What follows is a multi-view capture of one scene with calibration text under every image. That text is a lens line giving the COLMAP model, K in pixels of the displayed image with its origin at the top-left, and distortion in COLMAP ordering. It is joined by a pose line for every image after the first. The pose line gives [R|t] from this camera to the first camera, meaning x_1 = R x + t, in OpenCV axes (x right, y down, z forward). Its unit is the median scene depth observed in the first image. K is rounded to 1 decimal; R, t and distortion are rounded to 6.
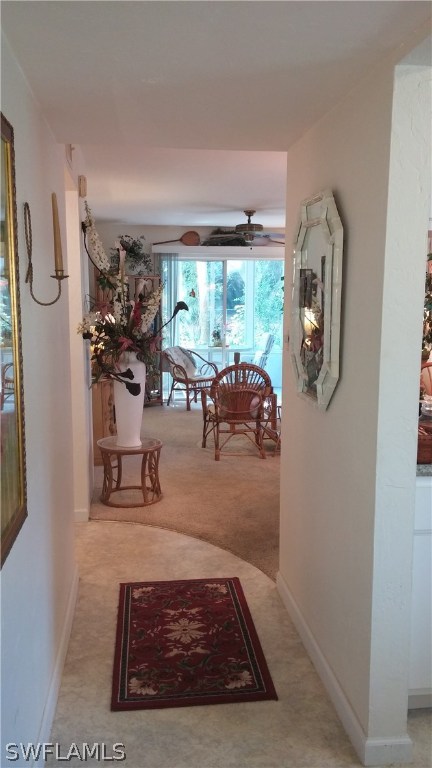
lens RADIAL K [[652.3, 0, 210.3], [0, 652.3, 383.5], [0, 0, 1]] dist [0.081533, -0.070357]
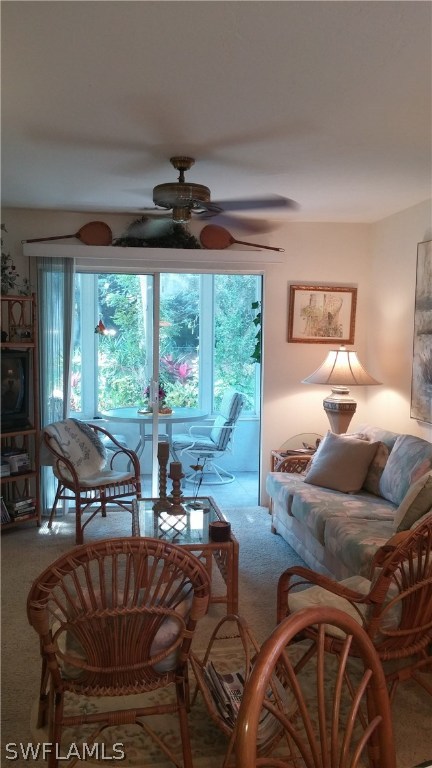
lens RADIAL K [[652.3, 0, 218.6], [0, 652.3, 385.6], [0, 0, 1]] dist [0.081533, -0.070357]
pose [[0.998980, 0.006677, 0.044652, 0.053900], [-0.004308, 0.998588, -0.052948, -0.058260], [-0.044943, 0.052701, 0.997598, 0.429885]]
